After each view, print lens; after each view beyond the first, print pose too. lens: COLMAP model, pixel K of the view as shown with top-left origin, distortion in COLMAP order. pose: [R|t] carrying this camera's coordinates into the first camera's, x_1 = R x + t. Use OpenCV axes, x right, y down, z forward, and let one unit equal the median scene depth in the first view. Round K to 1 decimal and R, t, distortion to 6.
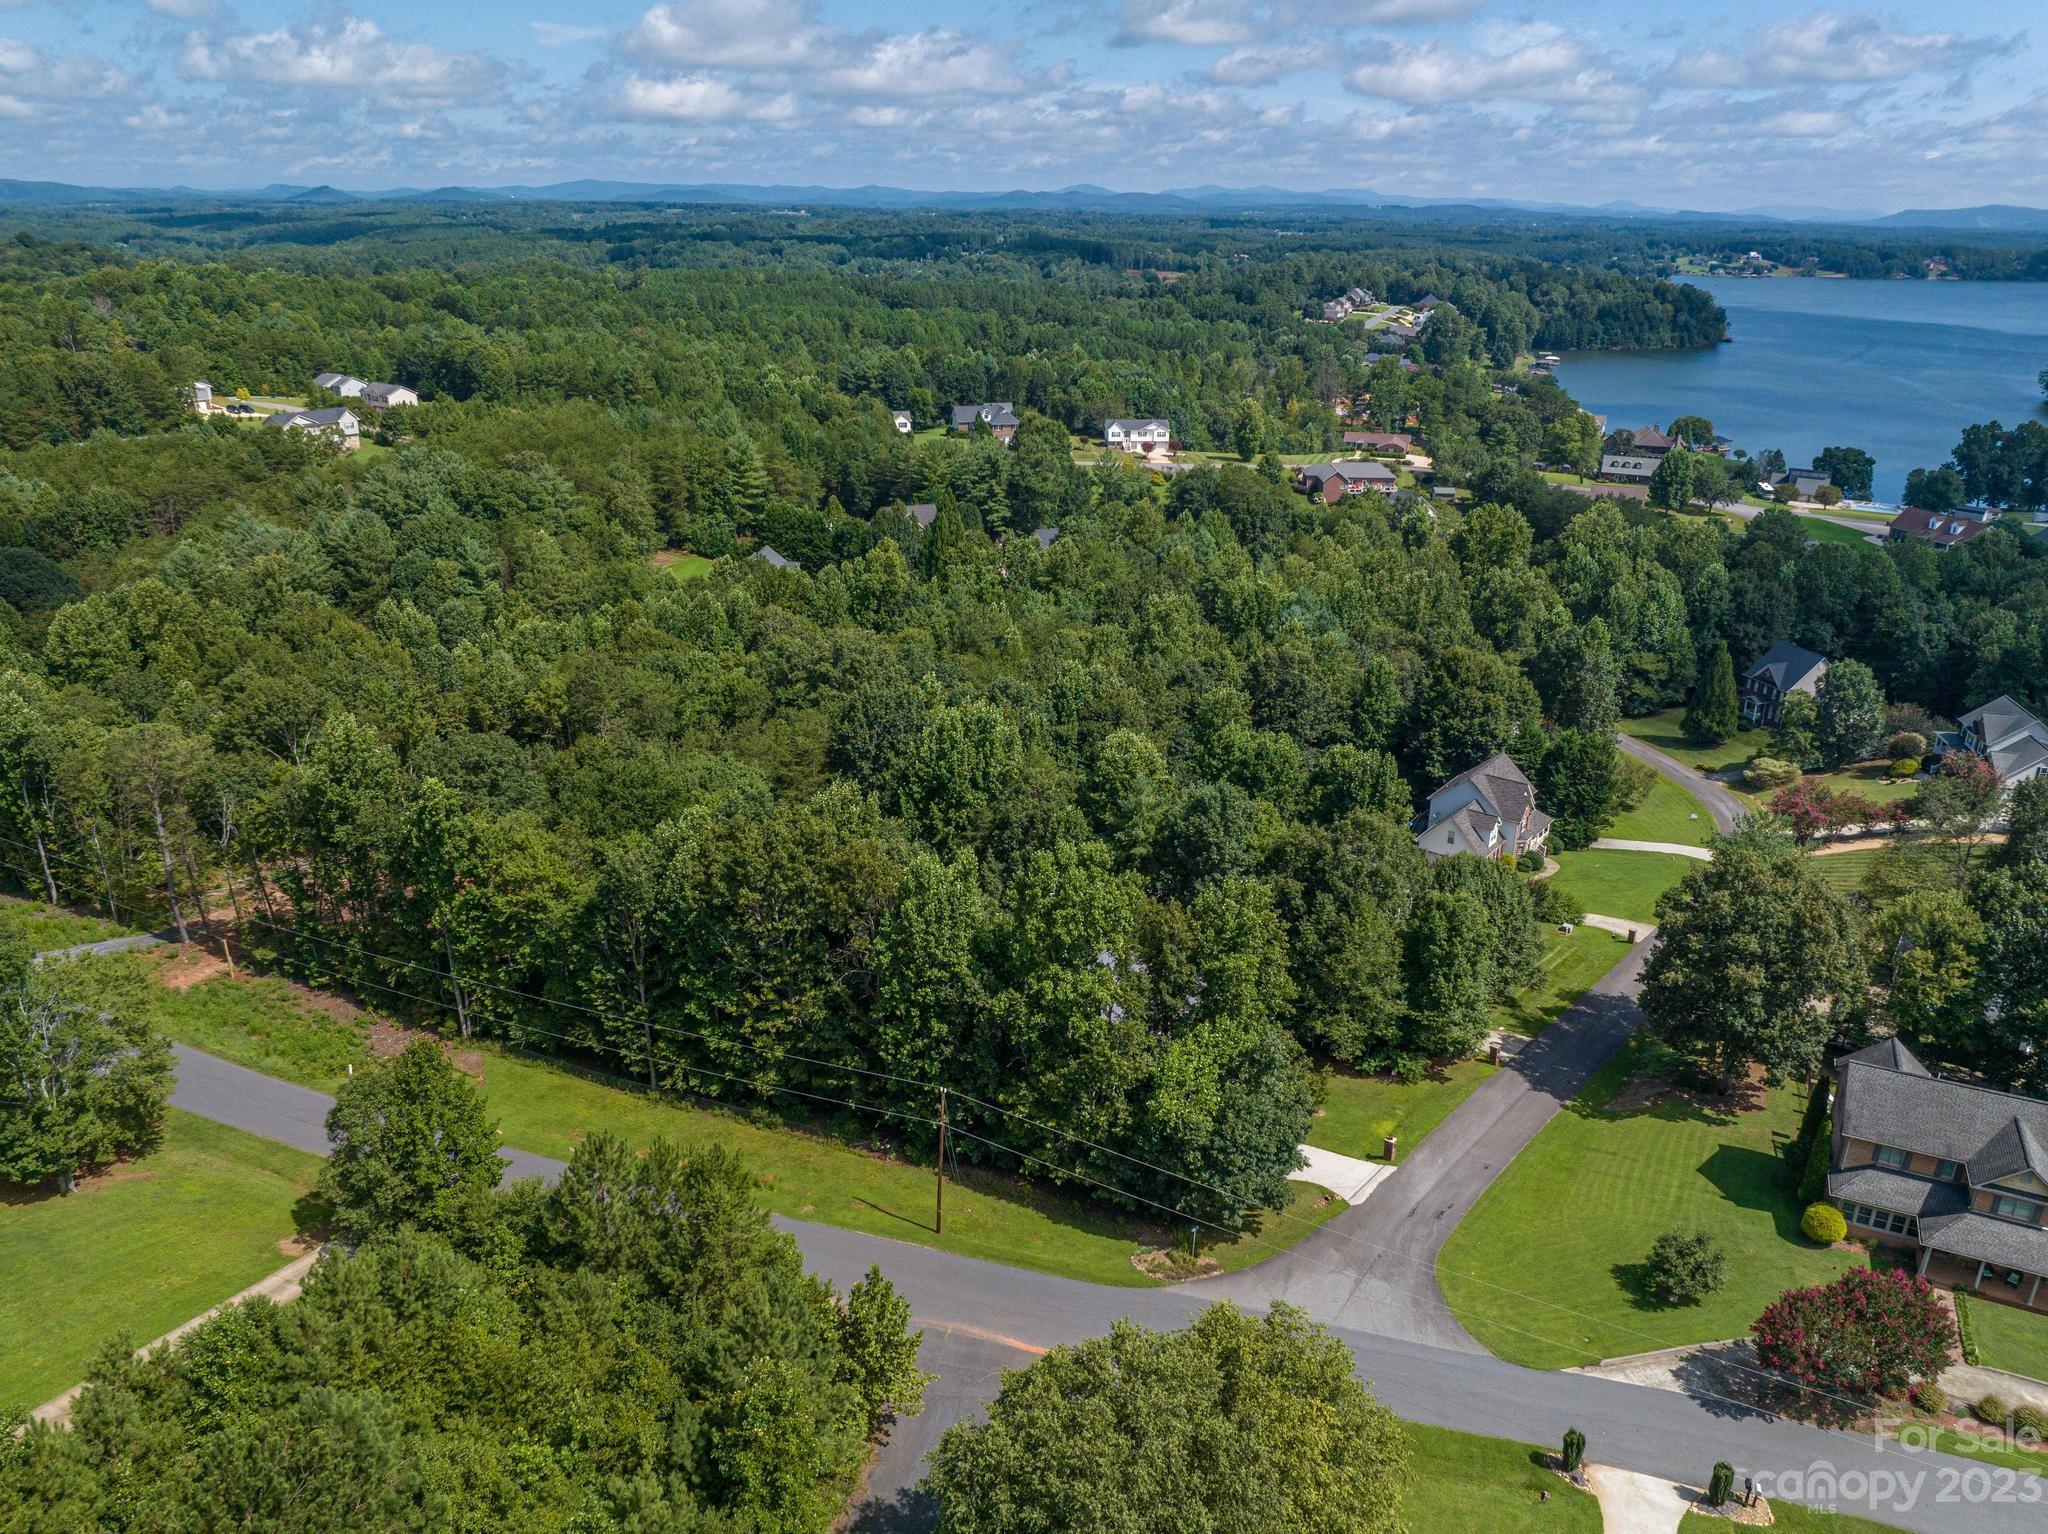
lens RADIAL K [[1442.4, 0, 1035.6], [0, 1442.4, 772.7], [0, 0, 1]] dist [-0.053127, 0.021737]
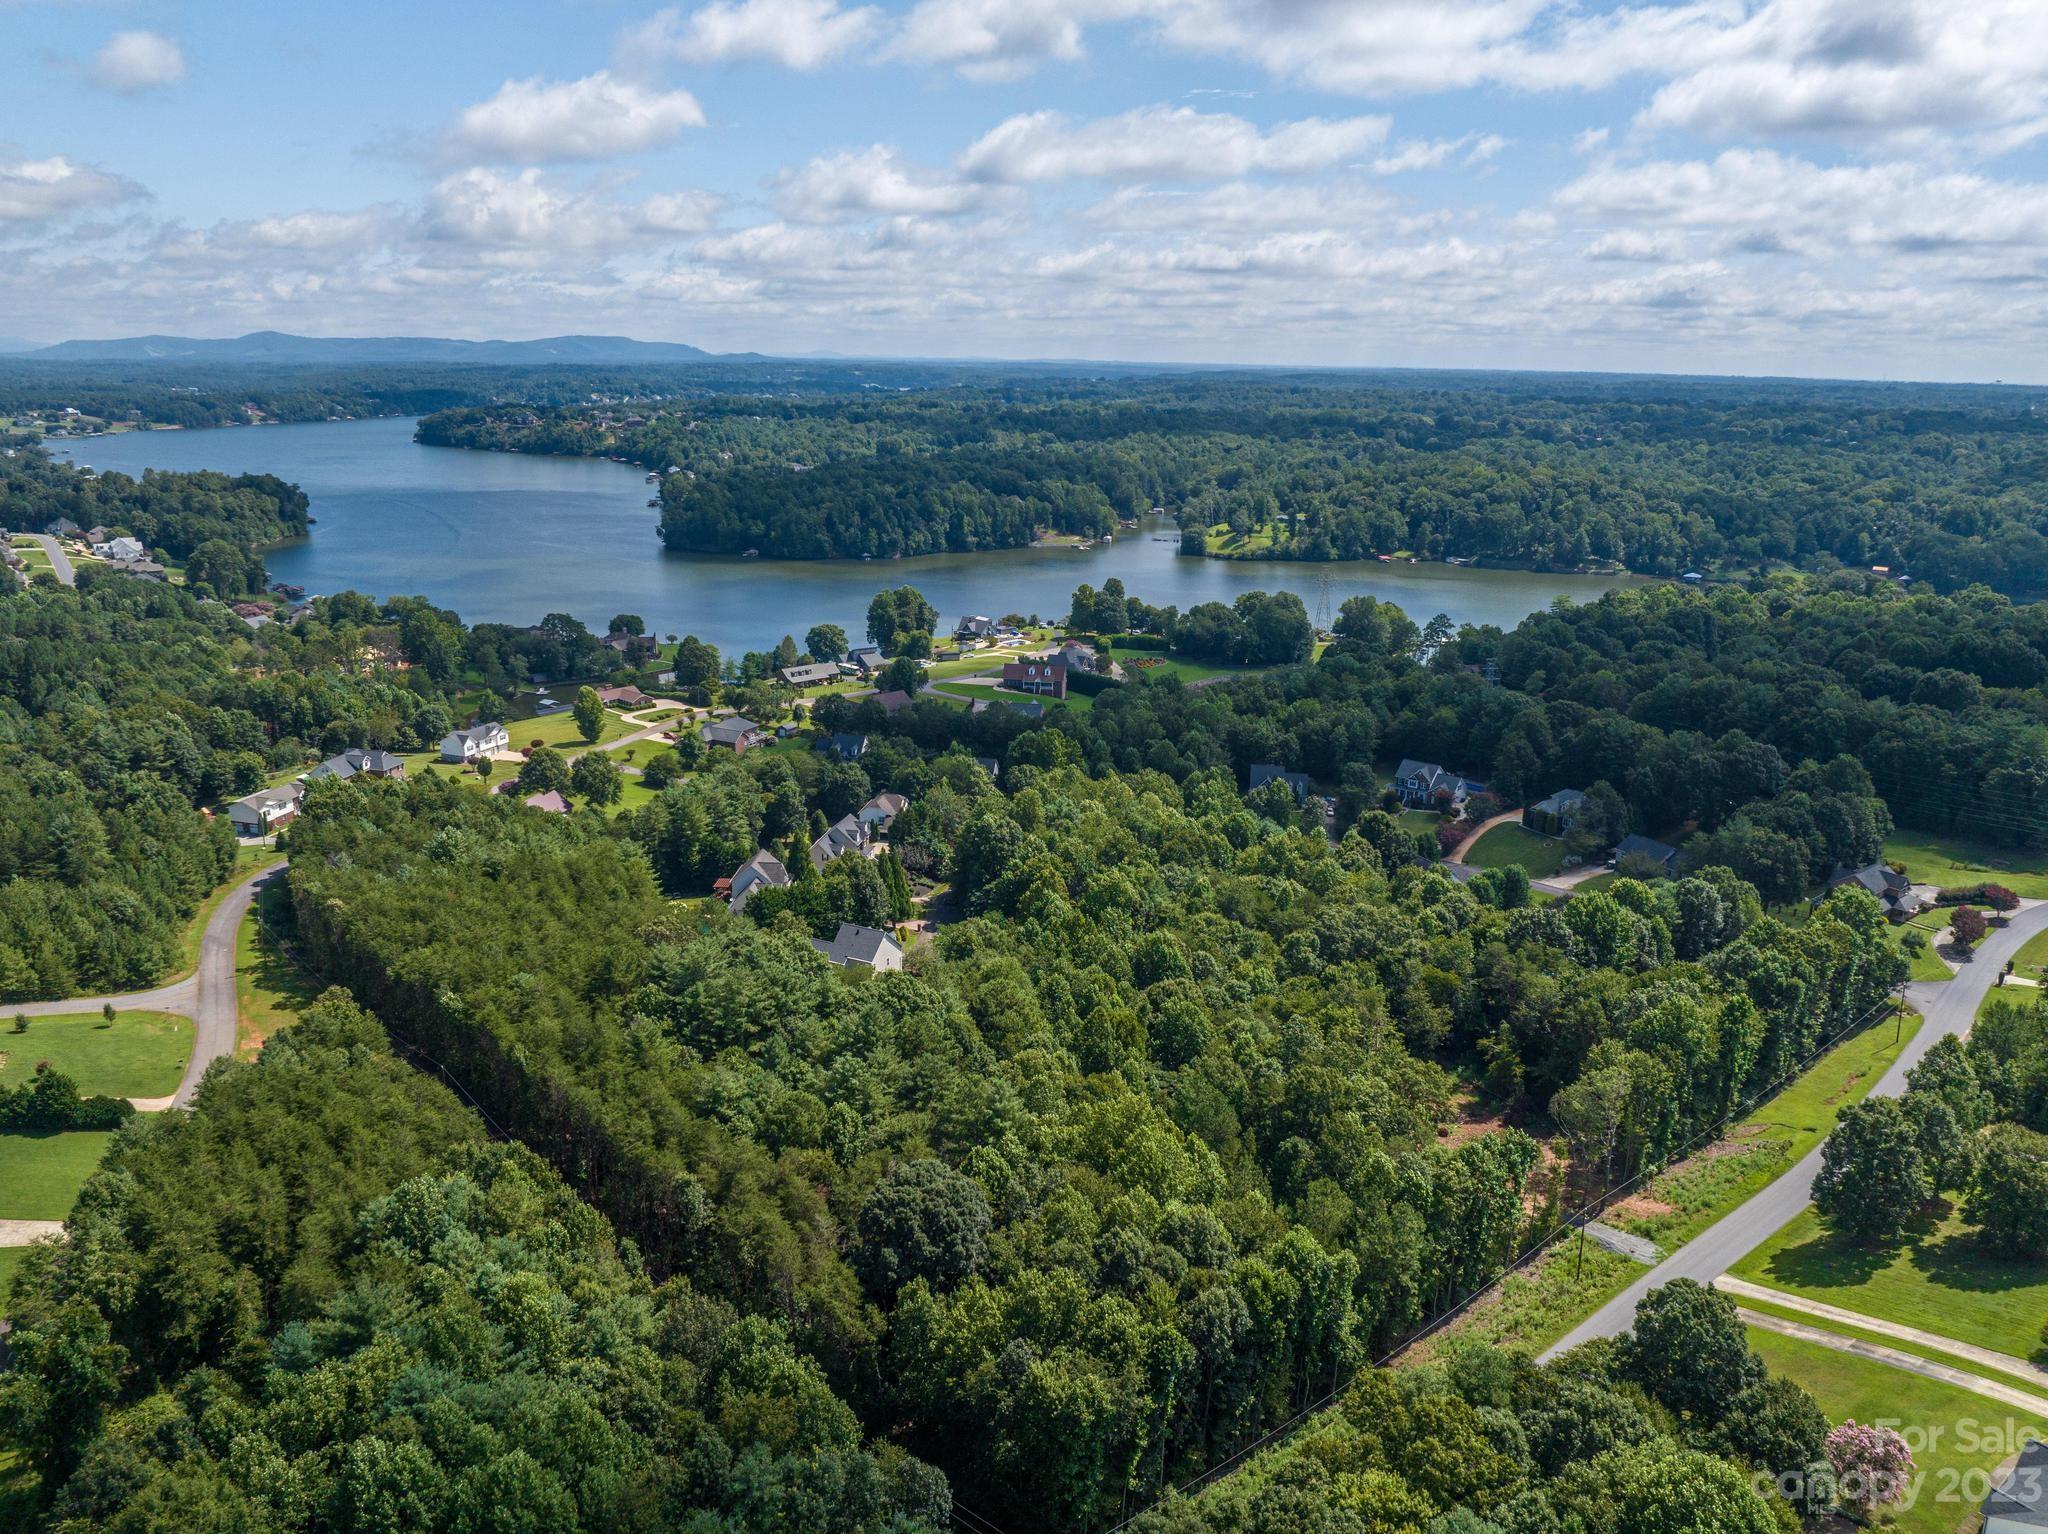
lens RADIAL K [[1442.4, 0, 1036.9], [0, 1442.4, 767.5], [0, 0, 1]] dist [-0.053127, 0.021737]
pose [[0.437102, -0.253341, 0.862995, -0.618395], [0.323696, 0.939526, 0.111857, -0.206452], [-0.839144, 0.230455, 0.492674, 0.197820]]
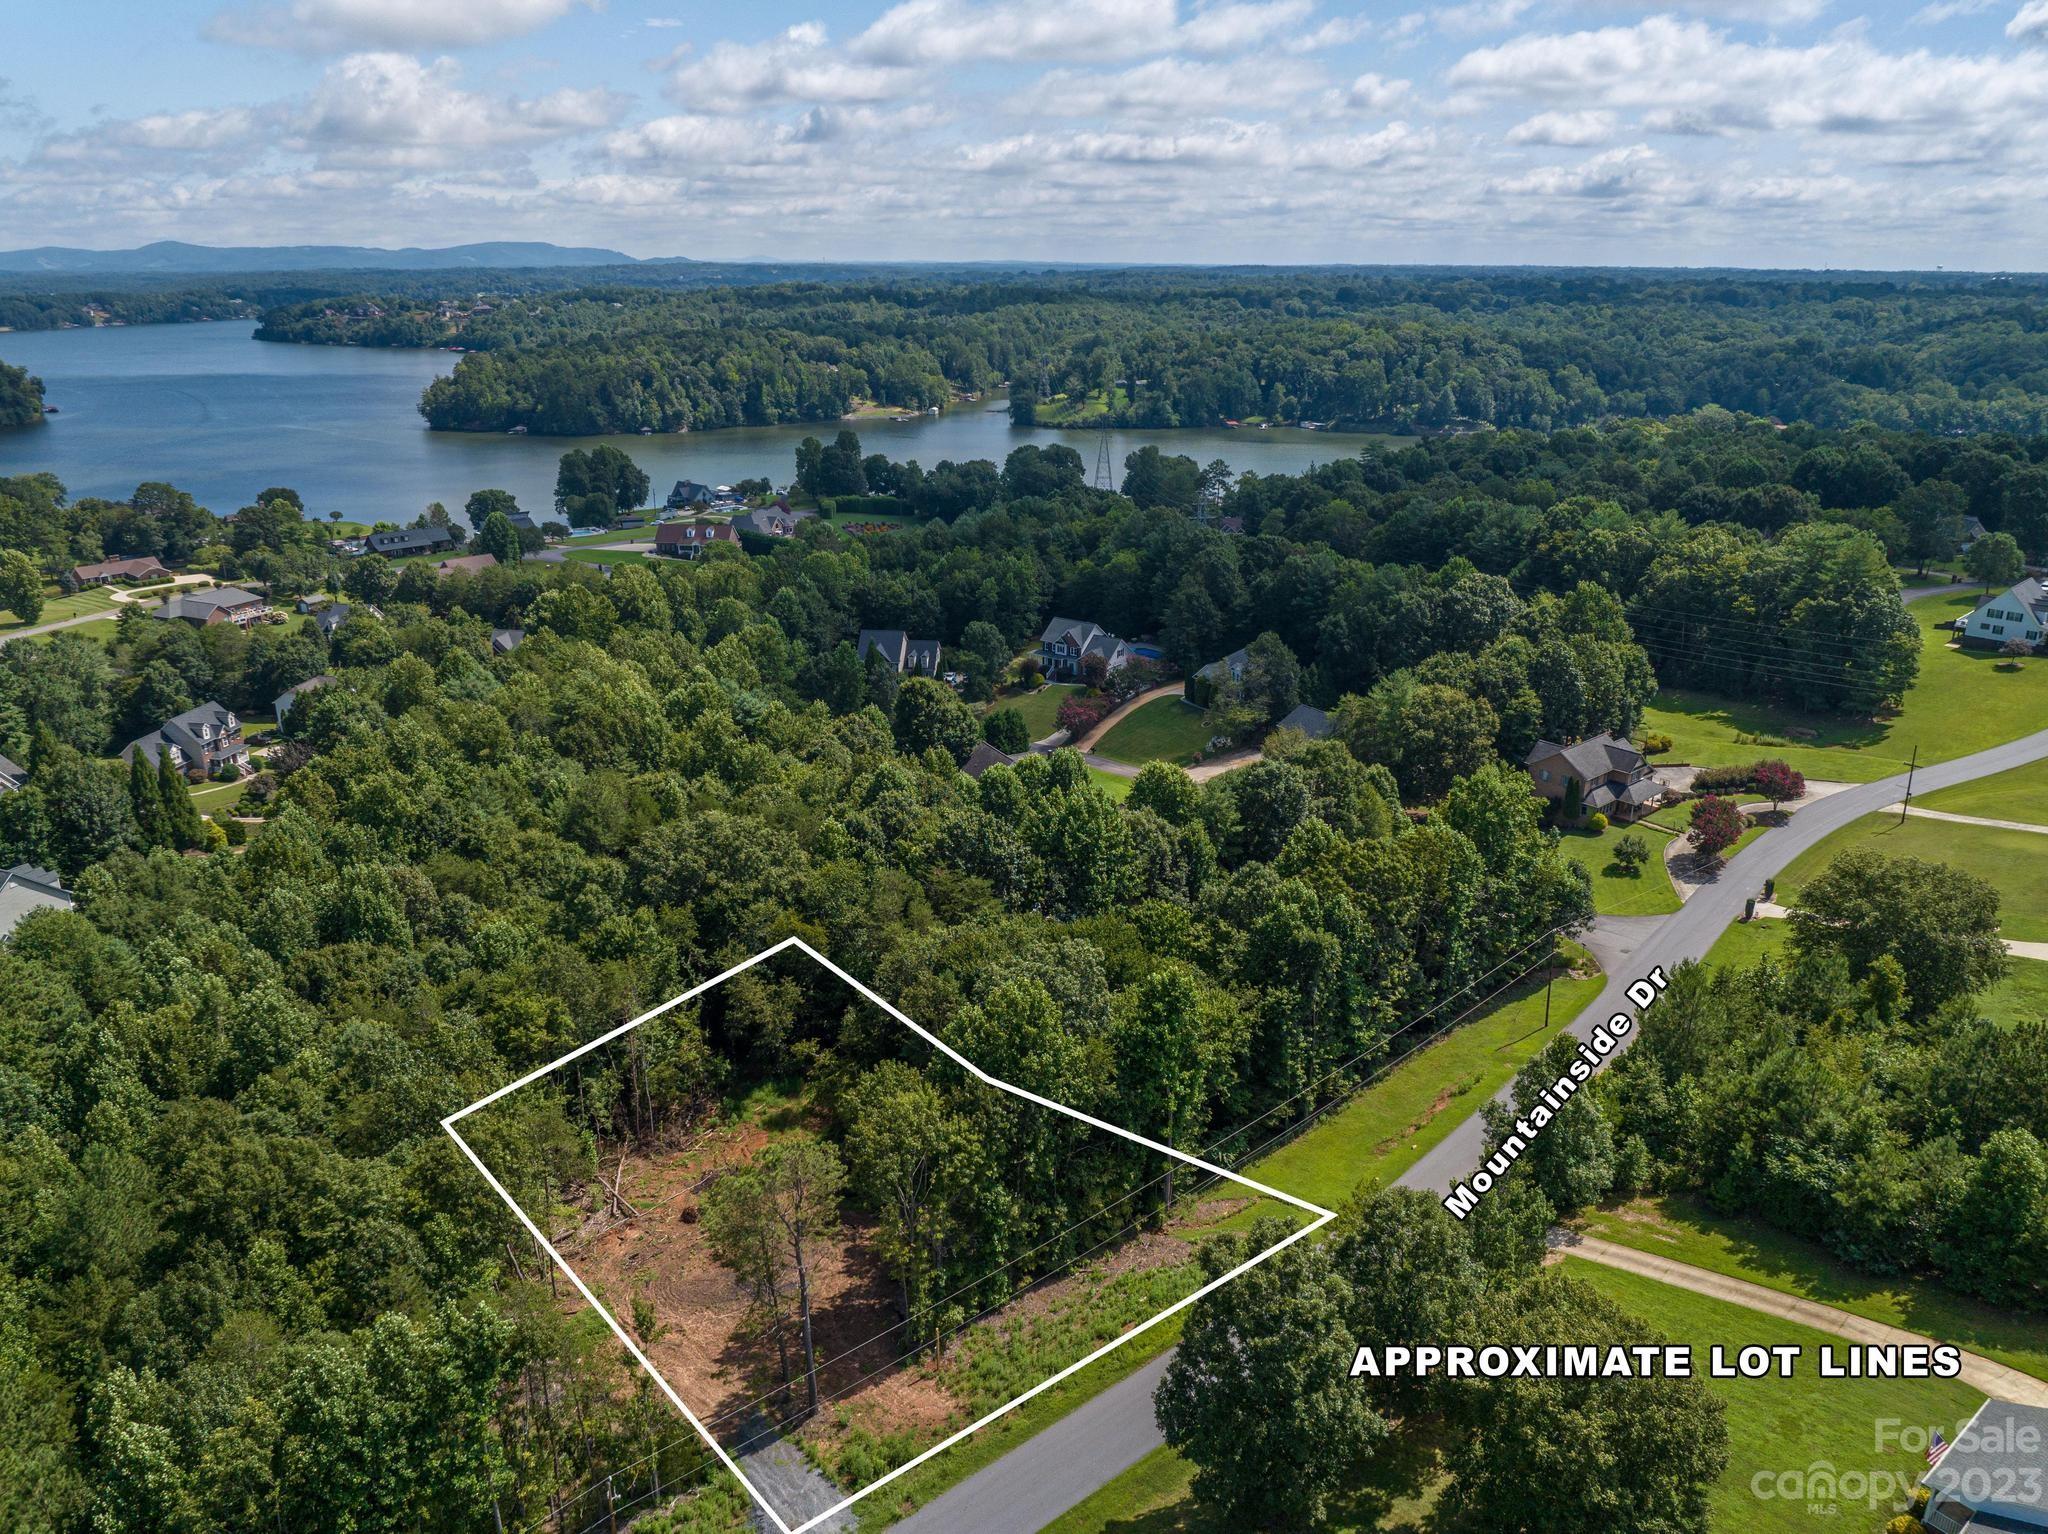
lens RADIAL K [[1442.4, 0, 1037.2], [0, 1442.4, 767.8], [0, 0, 1]] dist [-0.053127, 0.021737]
pose [[0.403767, -0.315639, 0.858687, -0.330681], [0.339715, 0.923217, 0.179620, -0.088173], [-0.849450, 0.219185, 0.479992, 0.140395]]
